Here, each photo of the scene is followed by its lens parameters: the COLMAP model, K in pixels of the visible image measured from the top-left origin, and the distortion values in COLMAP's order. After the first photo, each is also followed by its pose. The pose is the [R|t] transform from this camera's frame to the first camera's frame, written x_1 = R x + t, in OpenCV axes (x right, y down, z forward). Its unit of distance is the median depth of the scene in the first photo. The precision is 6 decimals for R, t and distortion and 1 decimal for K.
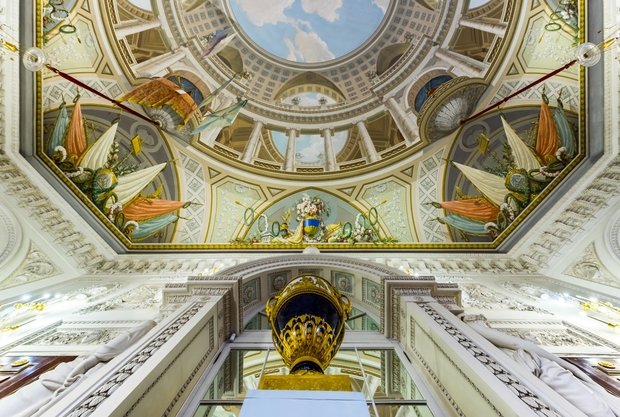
lens RADIAL K [[203.1, 0, 372.8], [0, 203.1, 197.7], [0, 0, 1]] dist [0.001053, -0.000544]
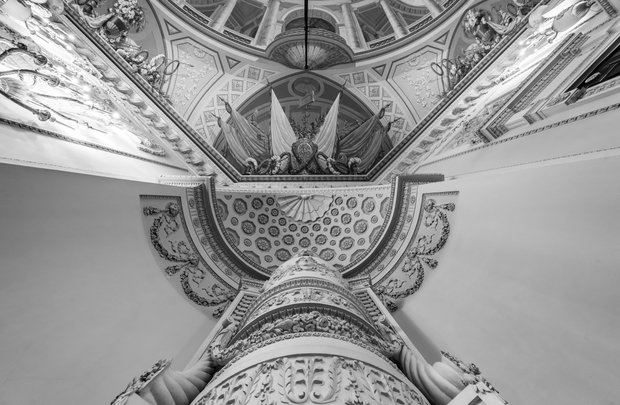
lens RADIAL K [[204.5, 0, 318.3], [0, 204.5, 201.4], [0, 0, 1]] dist [-0.001119, -0.000187]
pose [[0.701880, 0.710030, 0.056769, 0.873079], [-0.710620, 0.703464, -0.012519, 0.056832], [-0.048824, -0.031554, 0.998309, -0.008213]]
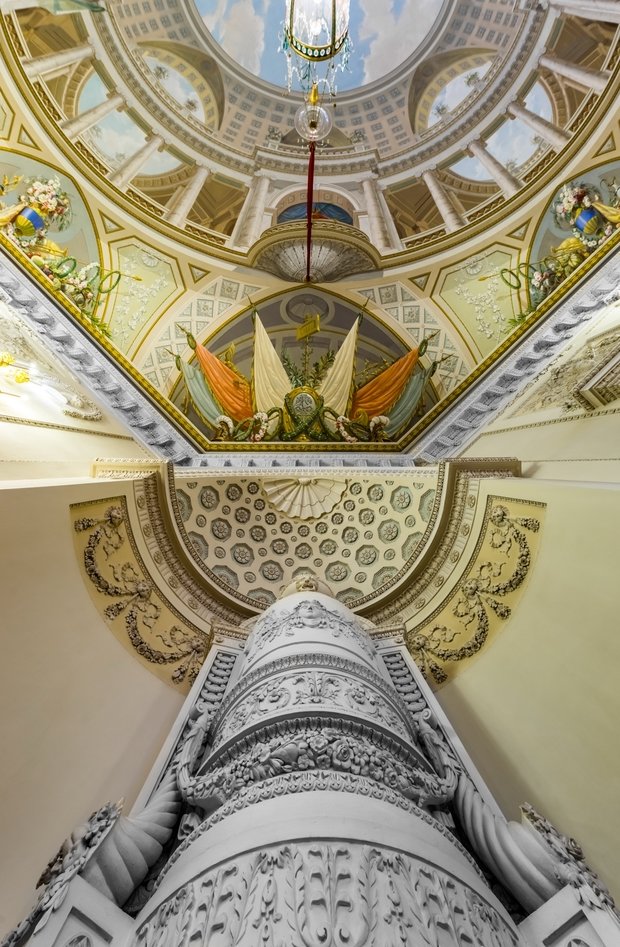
lens RADIAL K [[308.1, 0, 310.0], [0, 308.1, 473.5], [0, 0, 1]] dist [-0.001137, 0.000086]
pose [[0.695122, 0.717919, 0.037380, 0.842084], [-0.718826, 0.694823, 0.022588, 0.034960], [-0.009756, -0.042571, 0.999046, -0.007704]]
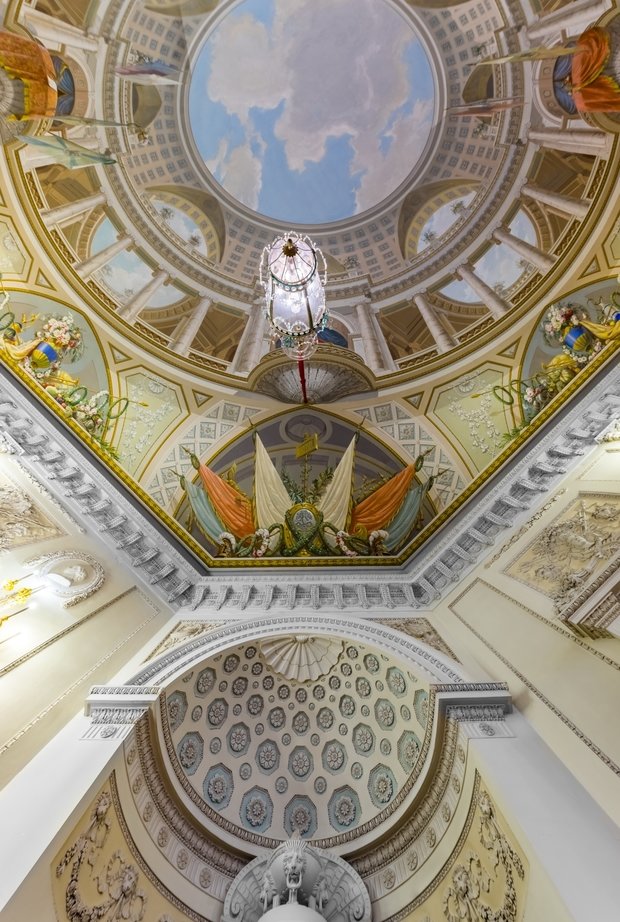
lens RADIAL K [[302.1, 0, 311.9], [0, 302.1, 494.9], [0, 0, 1]] dist [0.001053, -0.000544]
pose [[0.708365, 0.705785, -0.009347, 0.674493], [-0.705735, 0.708426, 0.008366, -0.168837], [0.012526, 0.000670, 0.999921, -0.003515]]
